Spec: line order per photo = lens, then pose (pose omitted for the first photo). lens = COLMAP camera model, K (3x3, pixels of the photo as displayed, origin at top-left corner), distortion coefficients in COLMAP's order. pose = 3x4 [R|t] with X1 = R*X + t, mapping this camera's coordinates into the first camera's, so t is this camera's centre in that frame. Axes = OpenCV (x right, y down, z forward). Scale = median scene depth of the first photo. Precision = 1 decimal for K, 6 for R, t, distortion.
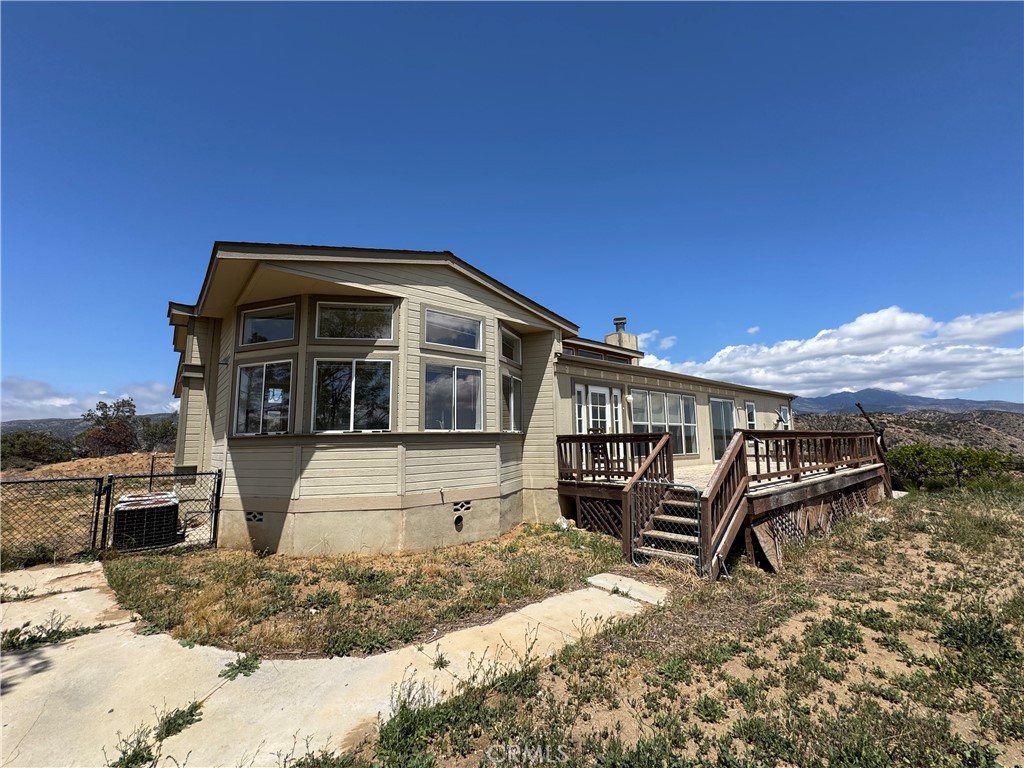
lens RADIAL K [[408.2, 0, 511.9], [0, 408.2, 386.8], [0, 0, 1]] dist [-0.001017, -0.000170]
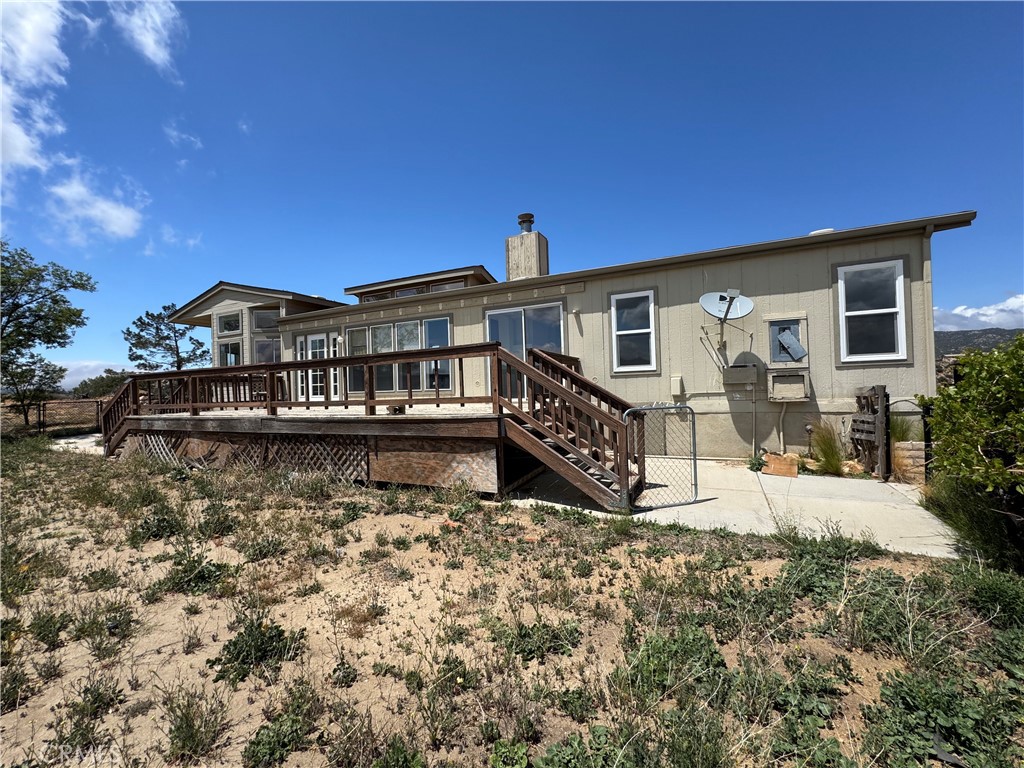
lens RADIAL K [[408.2, 0, 512.3], [0, 408.2, 382.8], [0, 0, 1]] dist [-0.001017, -0.000170]
pose [[0.405612, -0.008779, -0.914003, 1.537504], [0.137628, 0.989140, 0.051575, 0.157503], [0.903625, -0.146712, 0.402415, 1.025448]]
